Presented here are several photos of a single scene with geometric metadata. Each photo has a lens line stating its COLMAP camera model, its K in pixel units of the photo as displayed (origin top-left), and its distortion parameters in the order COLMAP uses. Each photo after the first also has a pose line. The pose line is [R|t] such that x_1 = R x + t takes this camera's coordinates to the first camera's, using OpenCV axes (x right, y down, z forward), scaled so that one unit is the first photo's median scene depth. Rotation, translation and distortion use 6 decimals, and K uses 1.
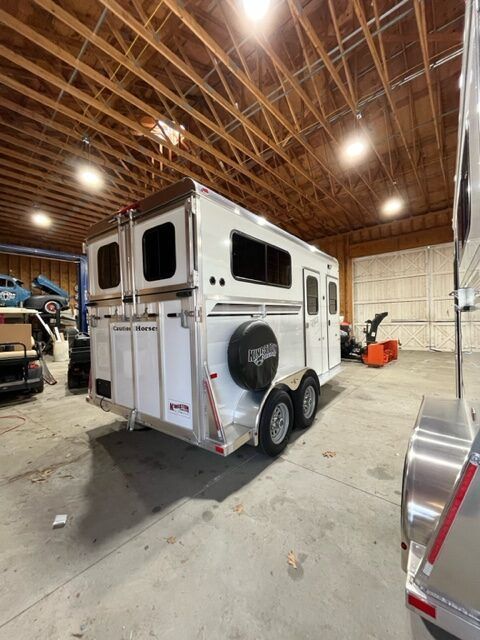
lens RADIAL K [[259.7, 0, 252.1], [0, 259.7, 318.6], [0, 0, 1]] dist [-0.001446, -0.000581]
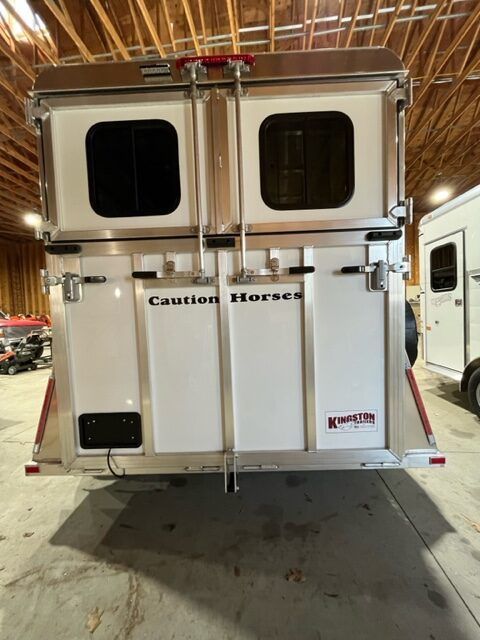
lens RADIAL K [[257.7, 0, 239.9], [0, 257.7, 316.0], [0, 0, 1]] dist [-0.002385, -0.000146]
pose [[0.821921, -0.024077, 0.569092, -0.806390], [0.017539, 0.999702, 0.016964, 0.073562], [-0.569331, -0.003962, 0.822099, 0.612579]]
